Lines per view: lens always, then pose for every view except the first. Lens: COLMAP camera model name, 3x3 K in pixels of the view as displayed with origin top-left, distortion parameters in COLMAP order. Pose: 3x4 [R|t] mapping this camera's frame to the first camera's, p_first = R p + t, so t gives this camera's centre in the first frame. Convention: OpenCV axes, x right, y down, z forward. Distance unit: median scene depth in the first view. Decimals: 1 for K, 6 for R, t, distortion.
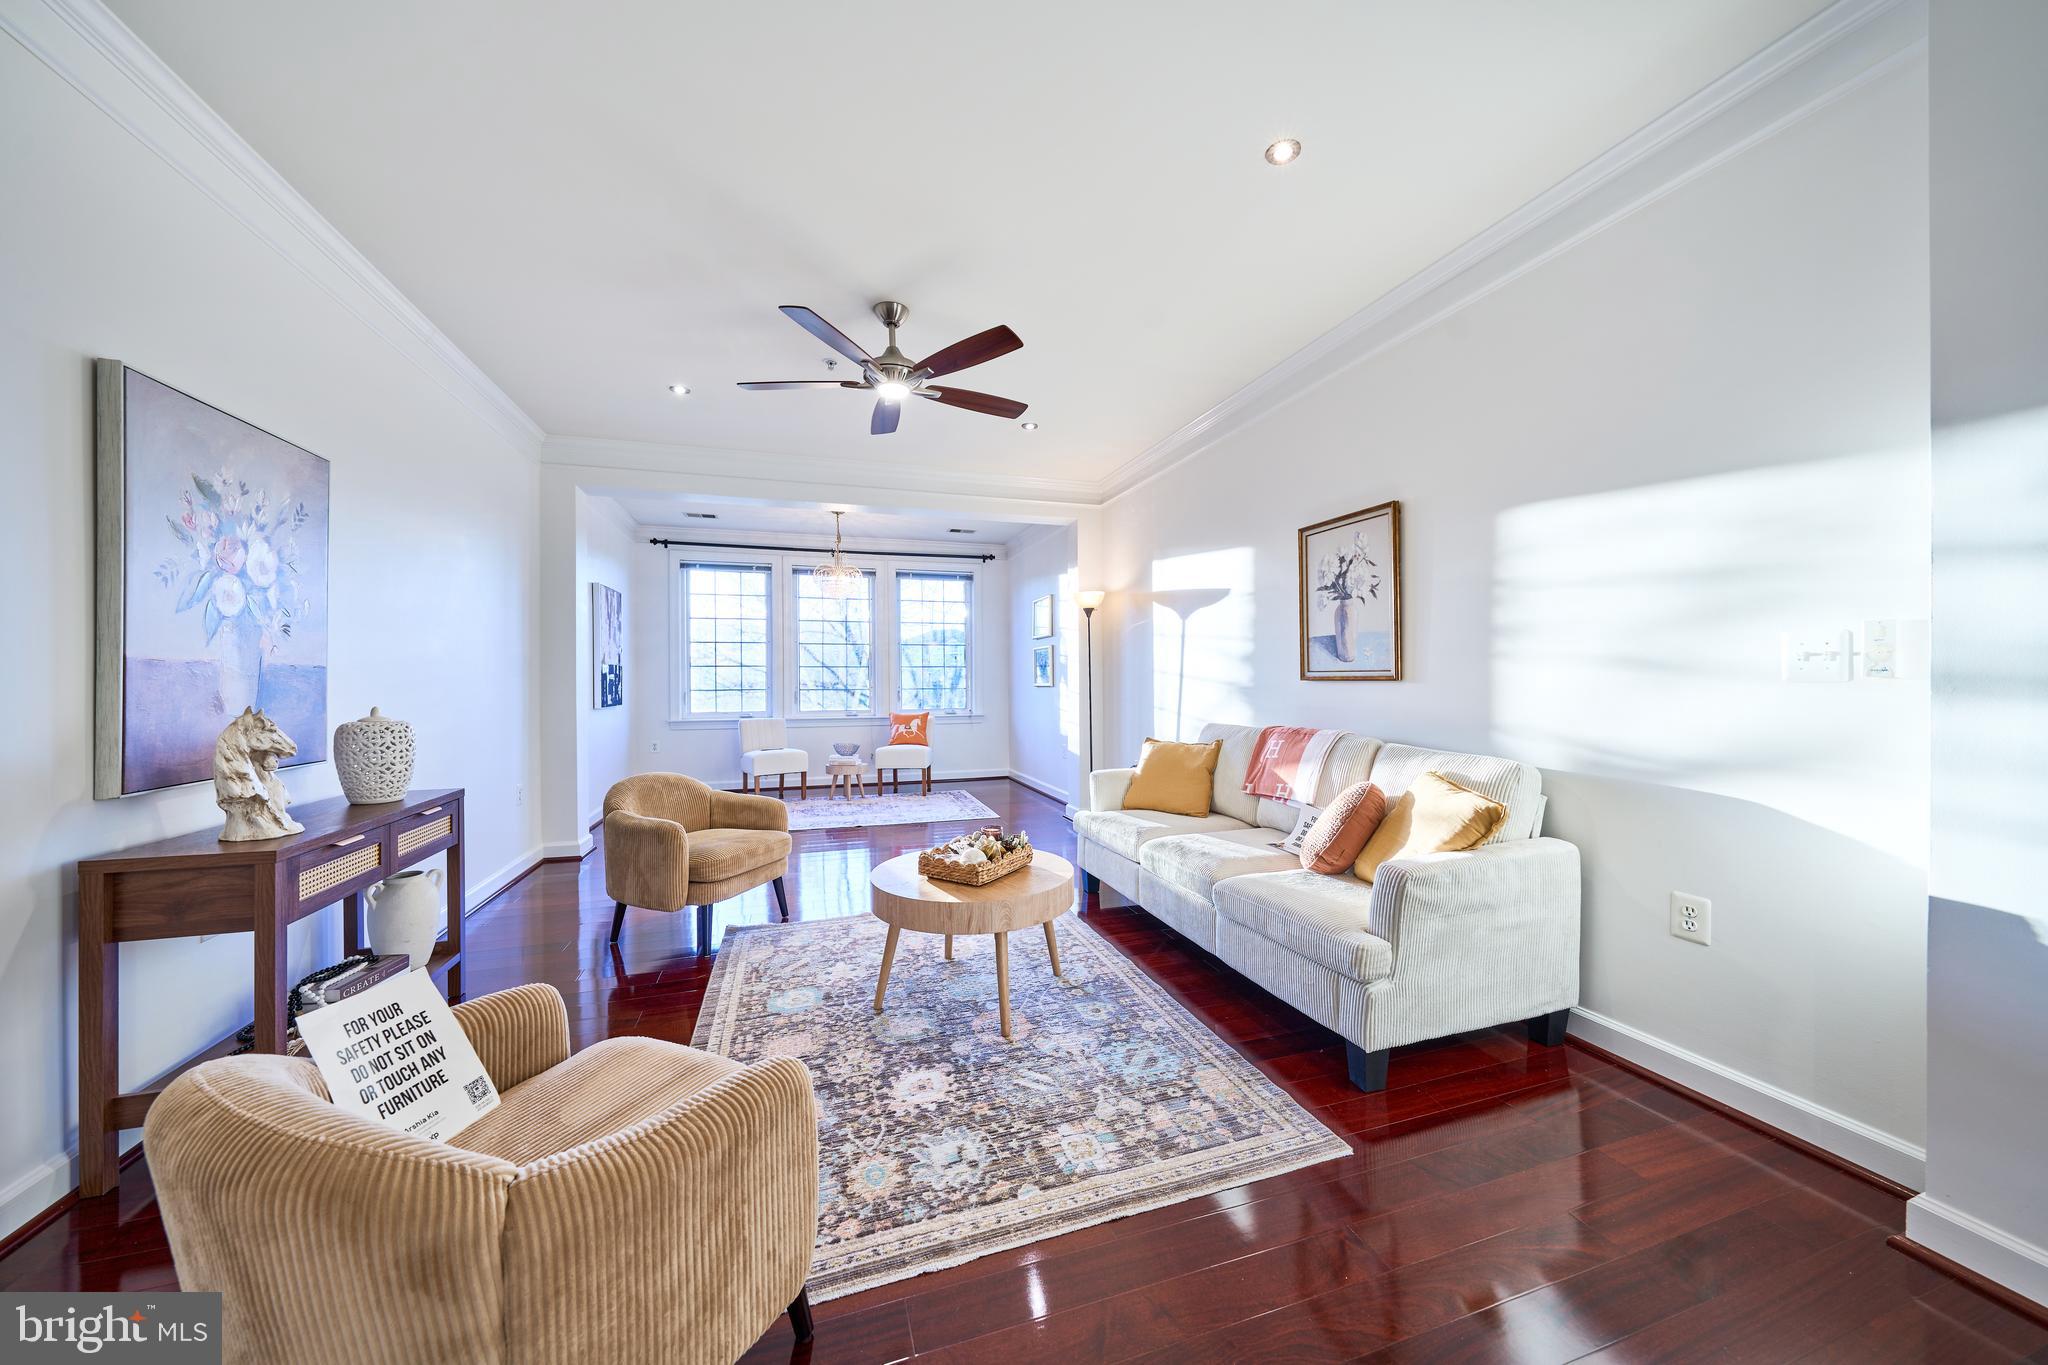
lens RADIAL K [[711.5, 0, 1025.1], [0, 711.5, 678.6], [0, 0, 1]] dist [-0.006534, 0.001049]
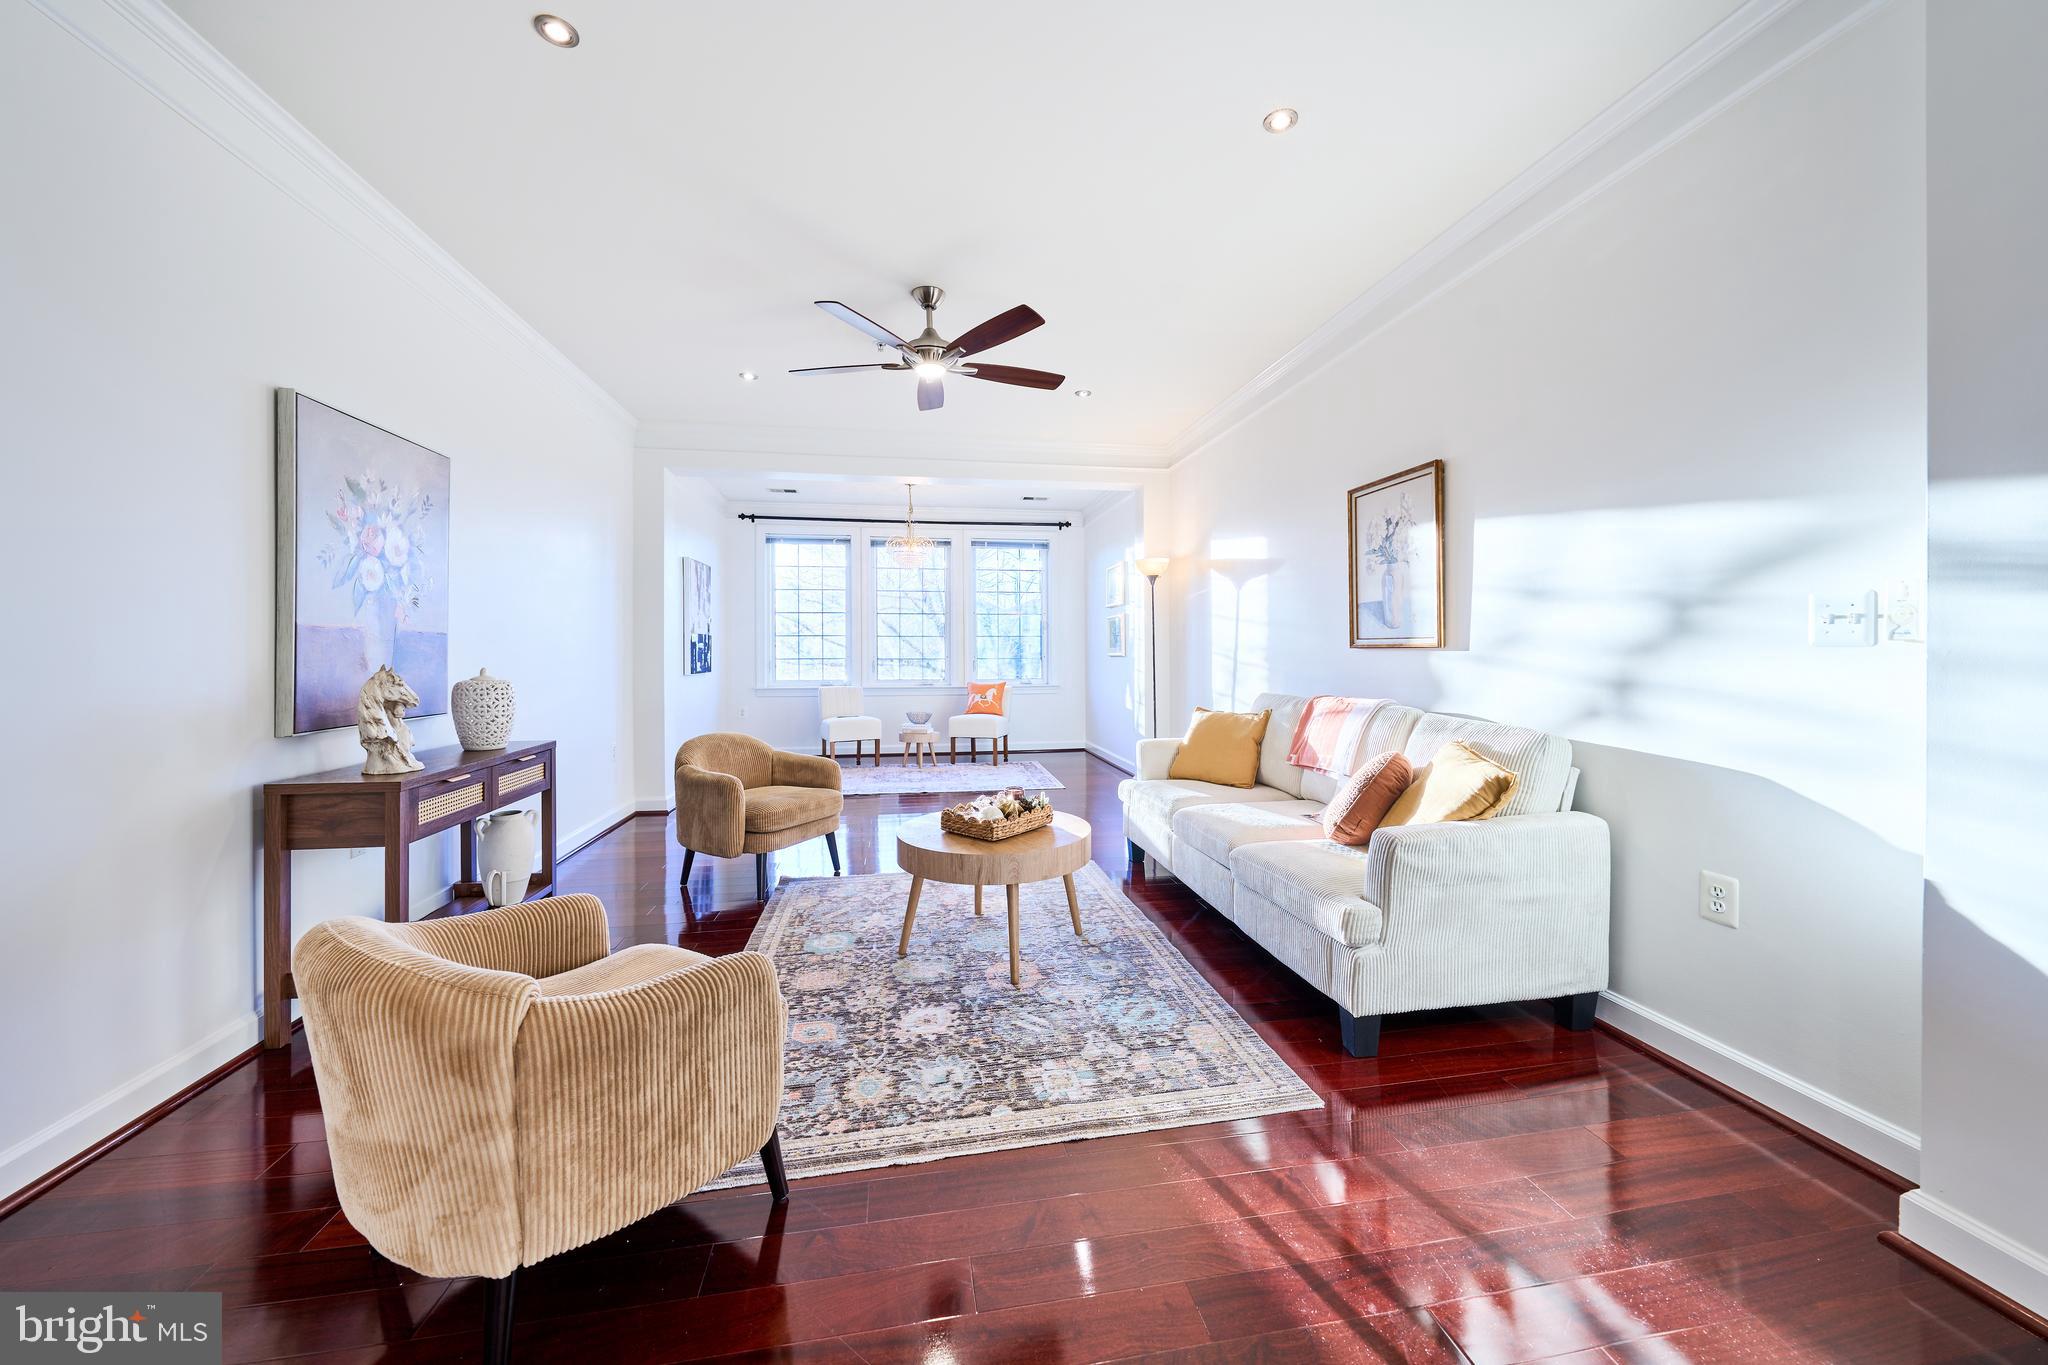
lens RADIAL K [[746.2, 0, 1025.9], [0, 746.2, 651.6], [0, 0, 1]] dist [-0.008550, 0.000625]
pose [[0.990157, 0.002321, -0.139941, 0.129323], [-0.002143, 0.999997, 0.001420, 0.009123], [0.139944, -0.001106, 0.990159, -0.080894]]
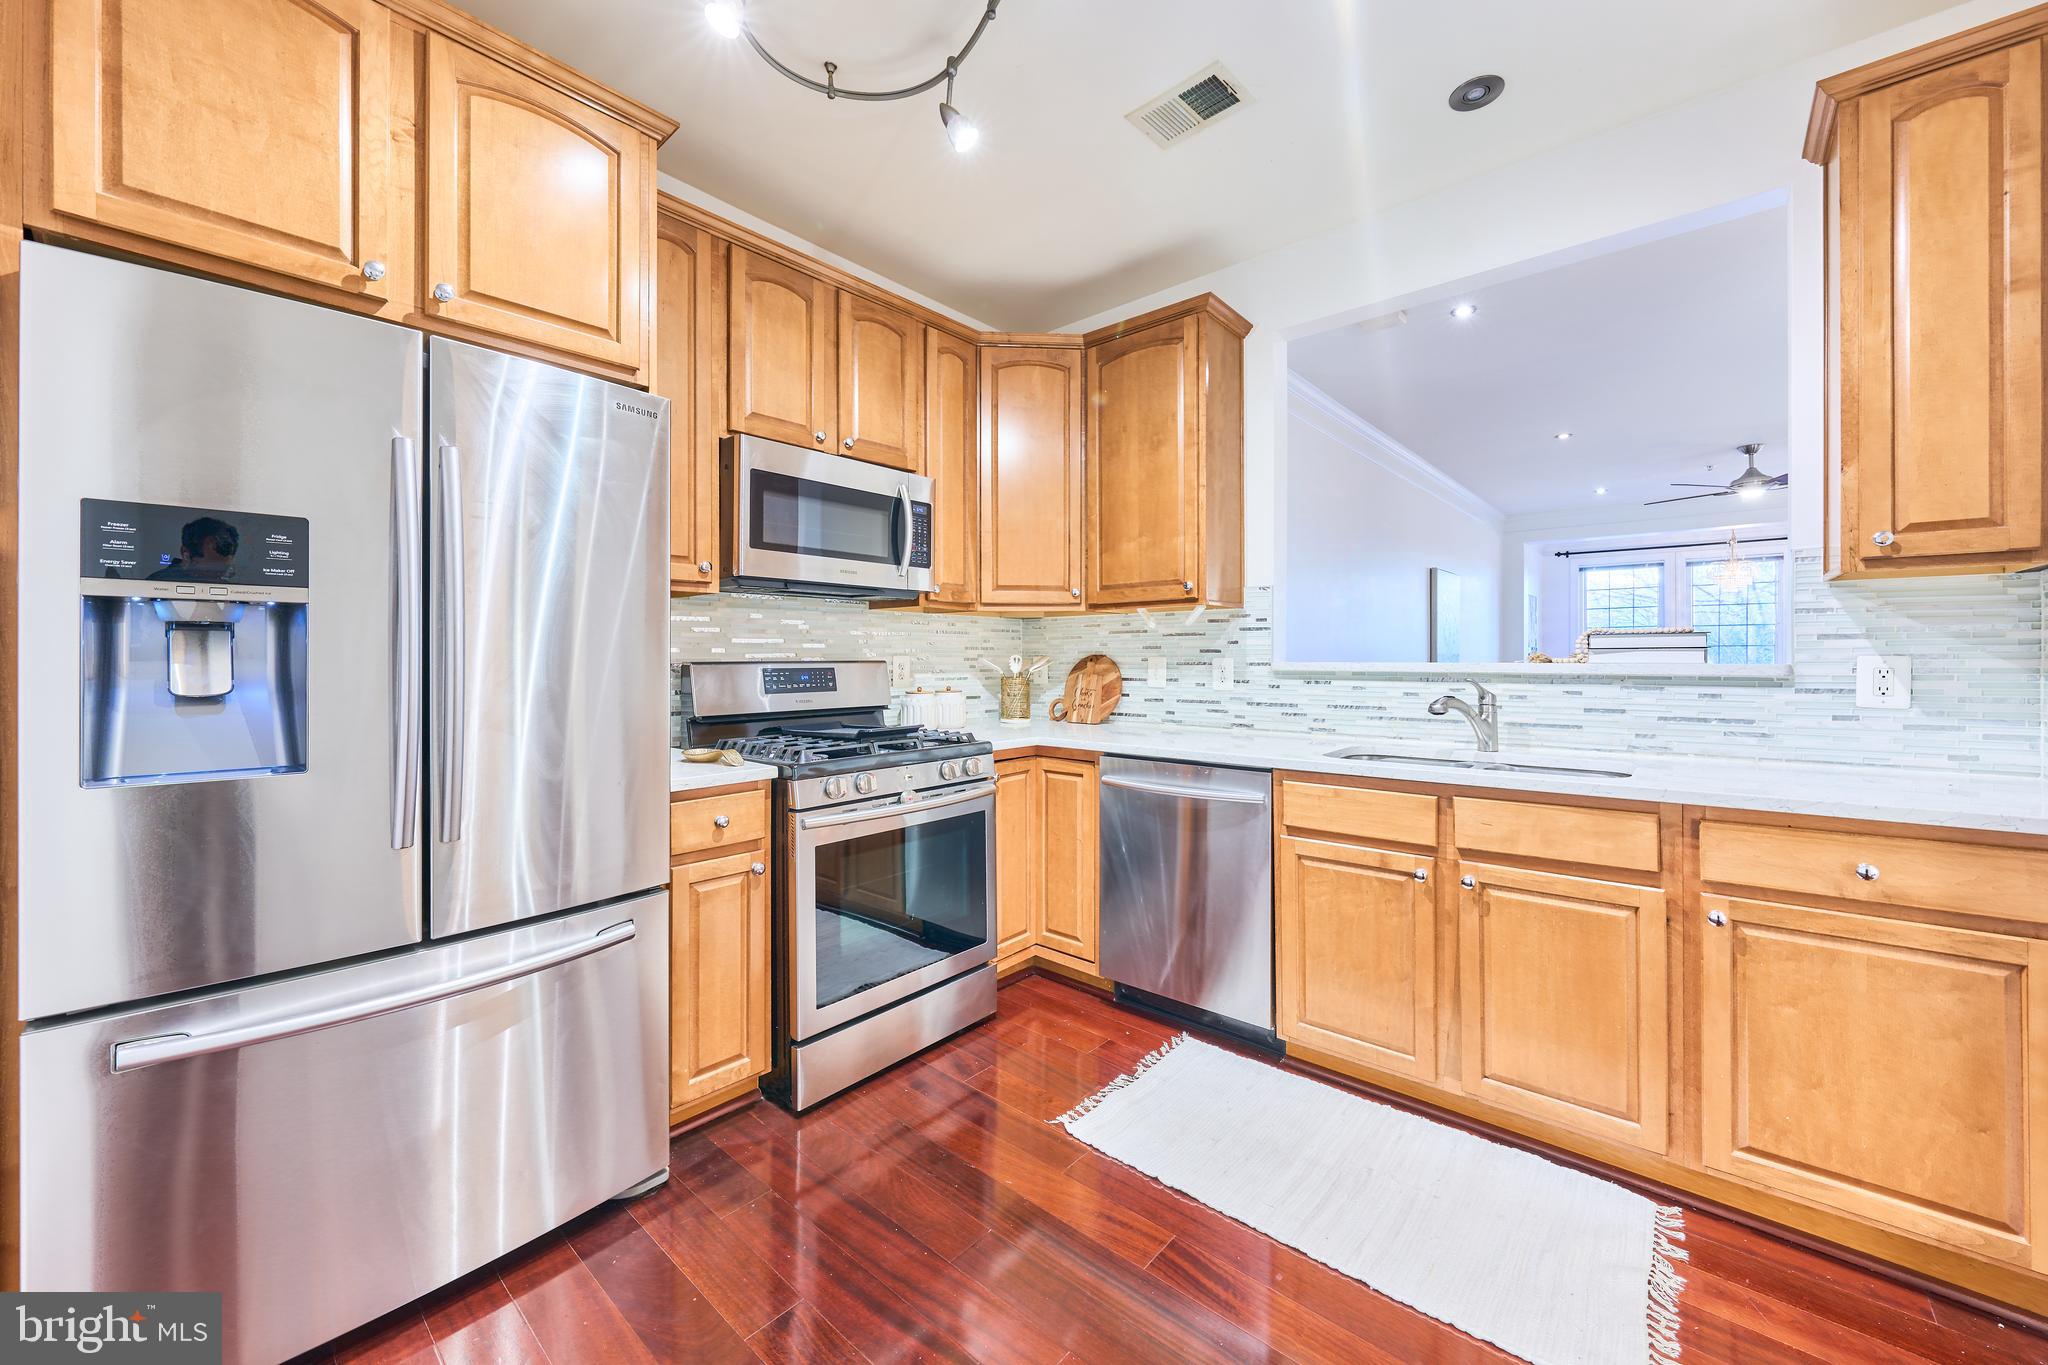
lens RADIAL K [[783.5, 0, 1025.7], [0, 783.5, 667.8], [0, 0, 1]] dist [-0.002301, -0.000014]
pose [[0.518487, 0.014496, -0.854962, 0.627584], [0.004945, 0.999789, 0.019950, -0.036188], [0.855071, -0.014571, 0.518306, -1.770546]]
